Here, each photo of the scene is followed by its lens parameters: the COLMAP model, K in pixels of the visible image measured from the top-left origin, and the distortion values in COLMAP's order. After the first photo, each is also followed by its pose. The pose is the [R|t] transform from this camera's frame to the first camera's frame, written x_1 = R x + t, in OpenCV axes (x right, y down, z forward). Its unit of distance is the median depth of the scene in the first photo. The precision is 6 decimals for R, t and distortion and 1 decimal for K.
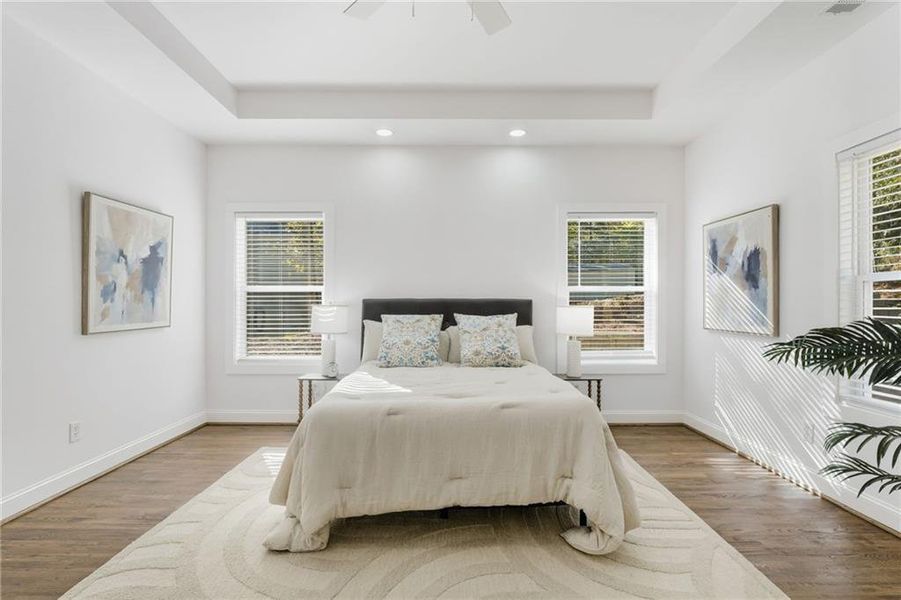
lens RADIAL K [[435.3, 0, 445.3], [0, 435.3, 302.9], [0, 0, 1]] dist [-0.009055, 0.000004]
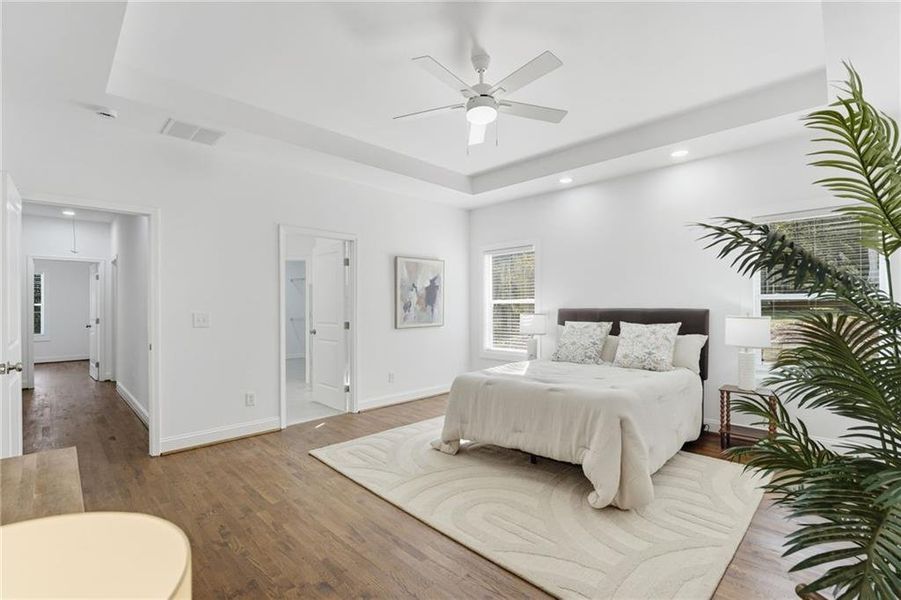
lens RADIAL K [[400.5, 0, 452.5], [0, 400.5, 306.8], [0, 0, 1]] dist [-0.003660, -0.000065]
pose [[0.720283, -0.001842, -0.693678, 0.491729], [0.007534, 0.999958, 0.005168, -0.027533], [0.693639, -0.008948, 0.720267, -0.106112]]
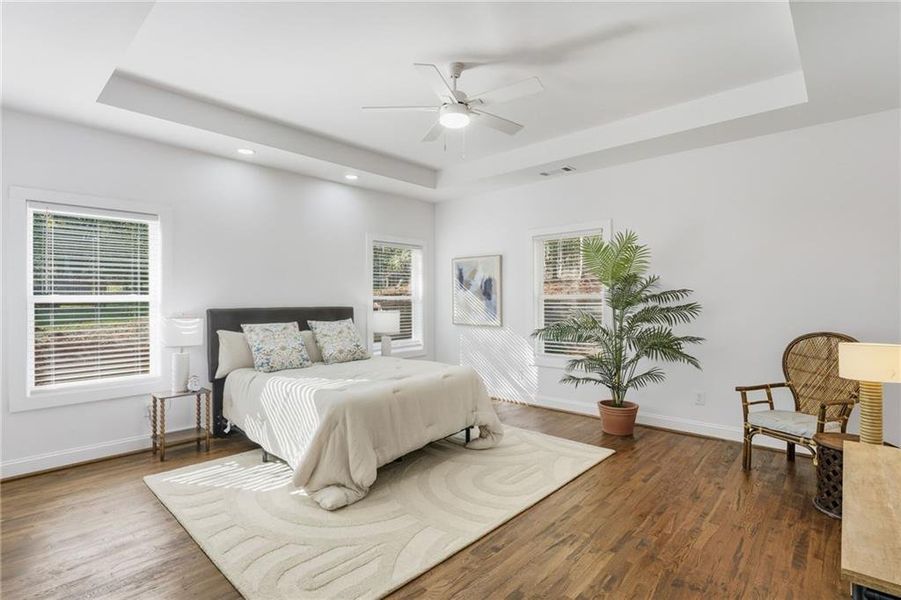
lens RADIAL K [[435.3, 0, 450.9], [0, 435.3, 295.1], [0, 0, 1]] dist [-0.009055, 0.000004]
pose [[0.673415, 0.003132, 0.739258, -0.645213], [0.007772, 0.999906, -0.011316, -0.030859], [-0.739224, 0.013366, 0.673327, -0.079416]]
